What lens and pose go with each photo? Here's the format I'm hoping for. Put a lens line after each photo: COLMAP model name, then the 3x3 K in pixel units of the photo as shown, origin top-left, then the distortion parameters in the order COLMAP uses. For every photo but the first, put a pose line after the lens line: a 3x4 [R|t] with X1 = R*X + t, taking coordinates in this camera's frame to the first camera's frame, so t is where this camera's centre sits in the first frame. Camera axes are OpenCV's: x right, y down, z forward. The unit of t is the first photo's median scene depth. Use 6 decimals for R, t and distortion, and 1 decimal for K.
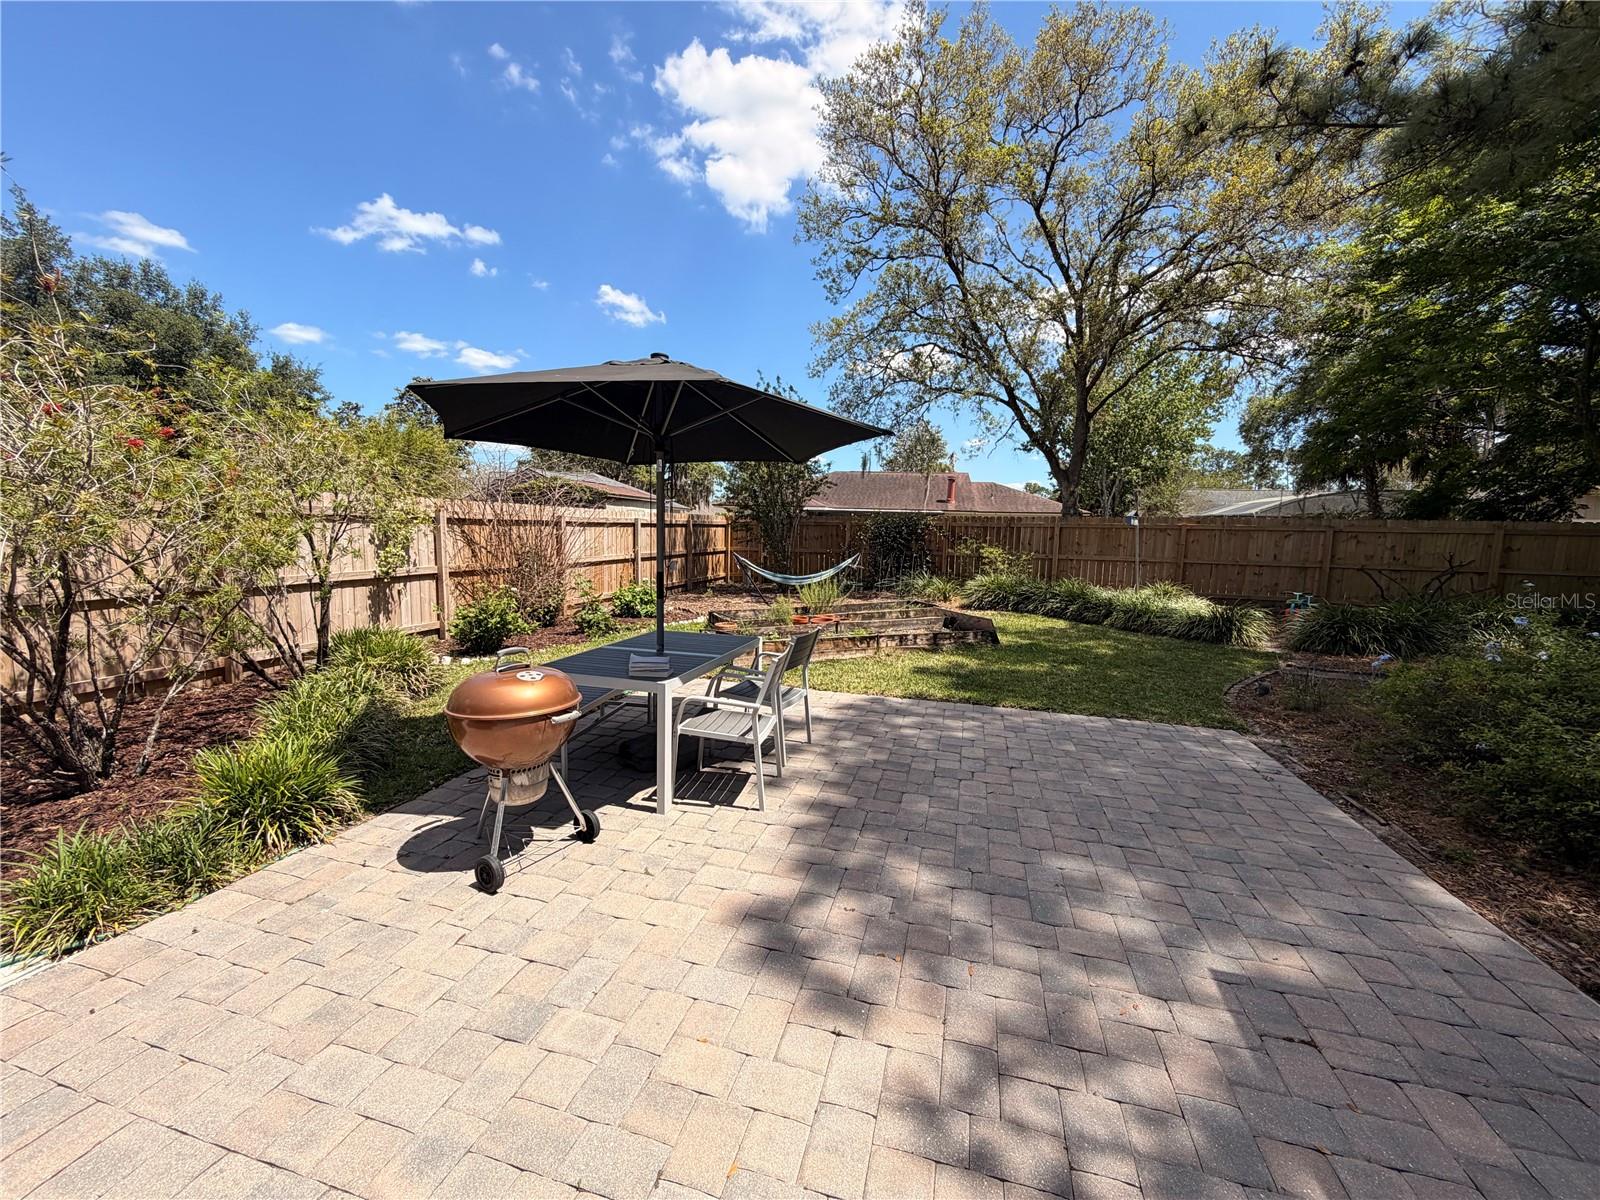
lens RADIAL K [[635.2, 0, 800.0], [0, 635.2, 600.0], [0, 0, 1]] dist [0.000480, -0.000042]
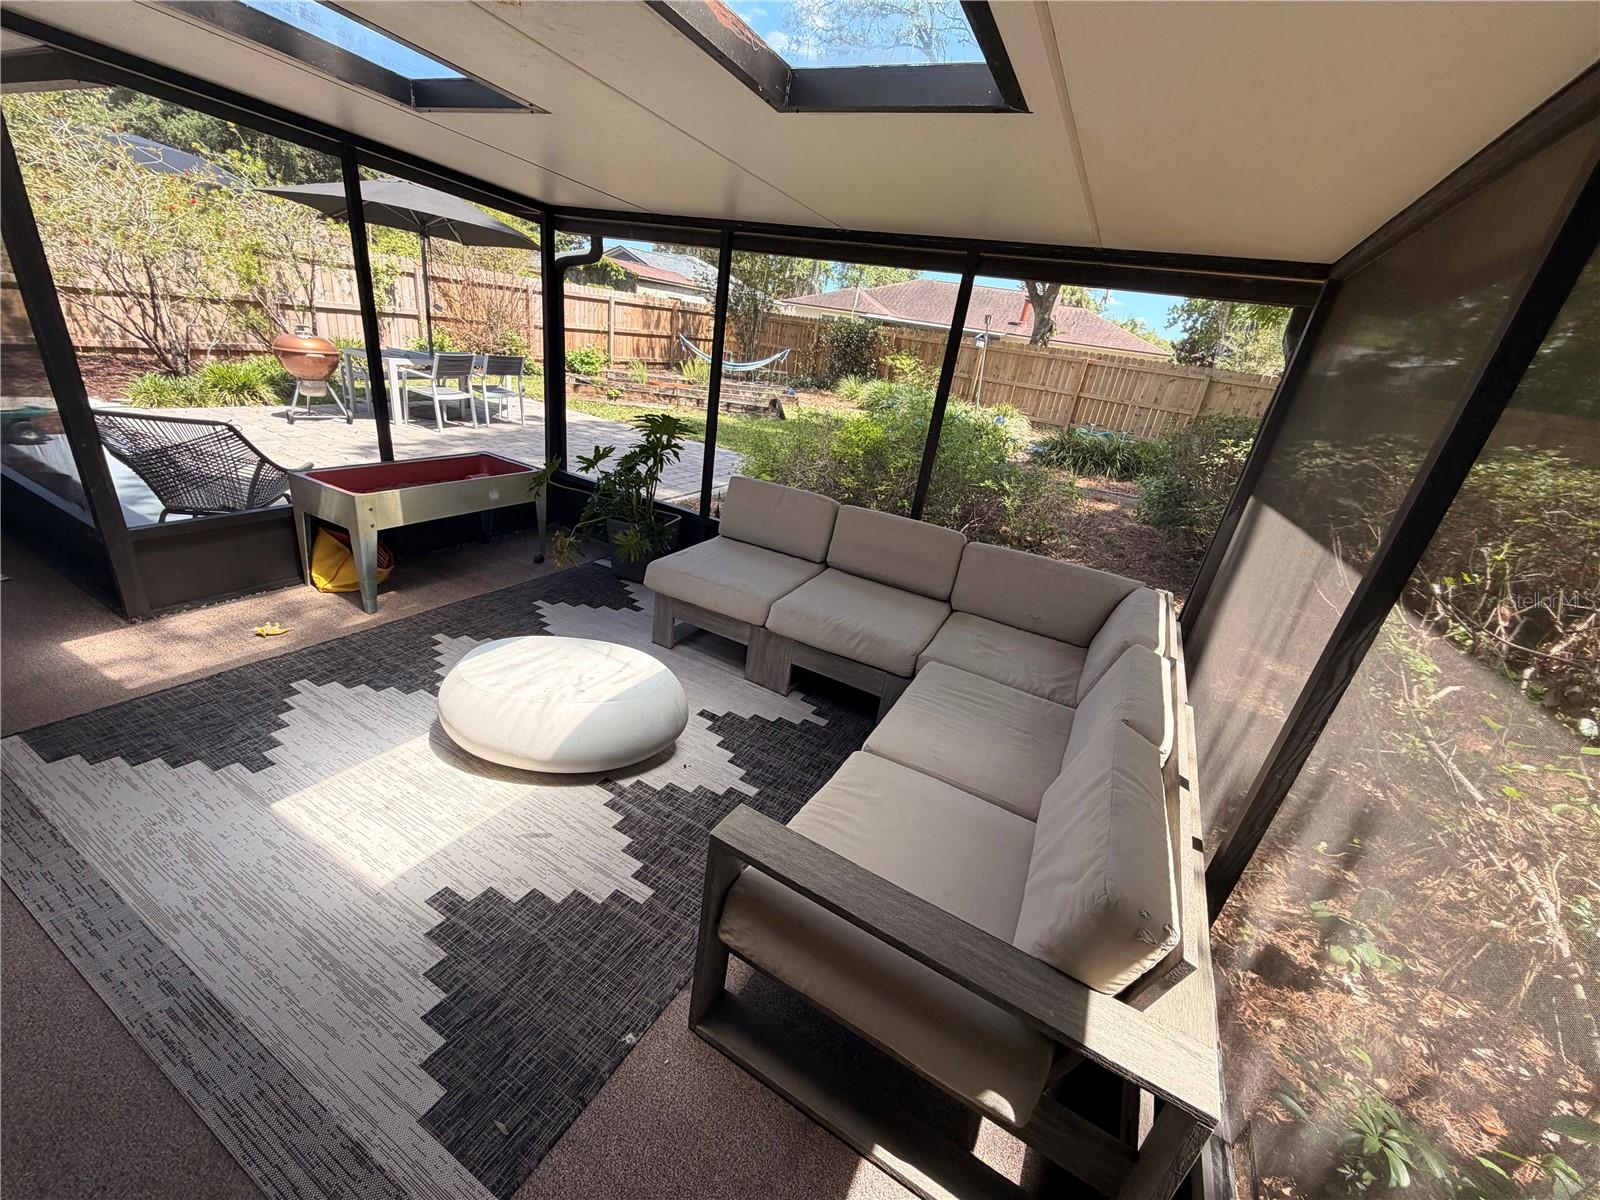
lens RADIAL K [[635.2, 0, 800.0], [0, 635.2, 600.0], [0, 0, 1]] dist [0.000480, -0.000042]
pose [[0.967767, 0.188464, -0.167058, 0.554616], [-0.135291, 0.948531, 0.286332, 0.036290], [0.212423, -0.254501, 0.943454, -0.307573]]
